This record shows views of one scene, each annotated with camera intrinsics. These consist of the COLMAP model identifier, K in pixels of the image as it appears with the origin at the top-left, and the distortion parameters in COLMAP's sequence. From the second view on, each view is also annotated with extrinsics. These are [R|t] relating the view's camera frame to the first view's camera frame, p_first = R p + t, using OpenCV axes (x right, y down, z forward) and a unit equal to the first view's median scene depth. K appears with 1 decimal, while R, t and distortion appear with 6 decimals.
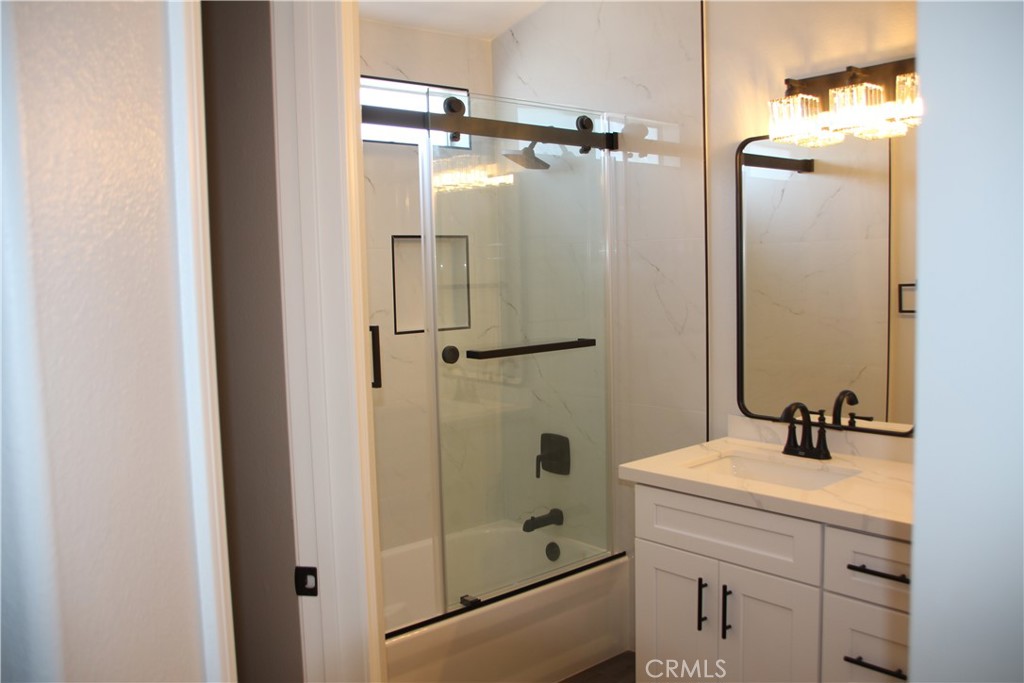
lens RADIAL K [[861.9, 0, 512.0], [0, 861.9, 341.5], [0, 0, 1]] dist [-0.144955, 0.157278]
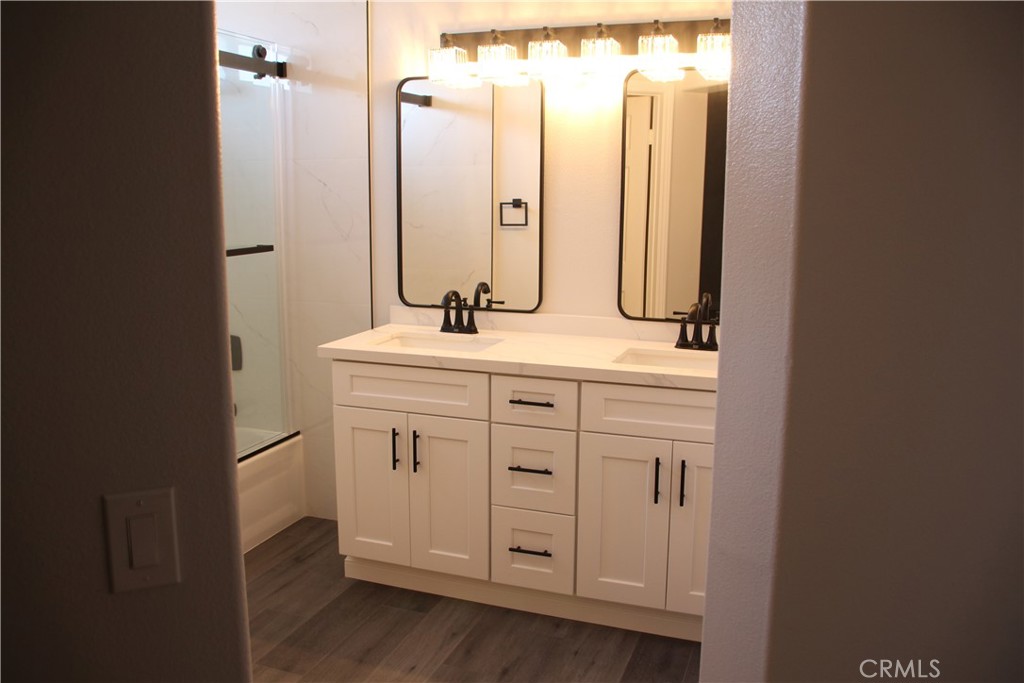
lens RADIAL K [[861.9, 0, 512.0], [0, 861.9, 341.5], [0, 0, 1]] dist [-0.144955, 0.157278]
pose [[0.873994, -0.054794, 0.482838, -0.210390], [0.013155, 0.995926, 0.089209, 0.032971], [-0.485759, -0.071617, 0.871154, -0.174334]]
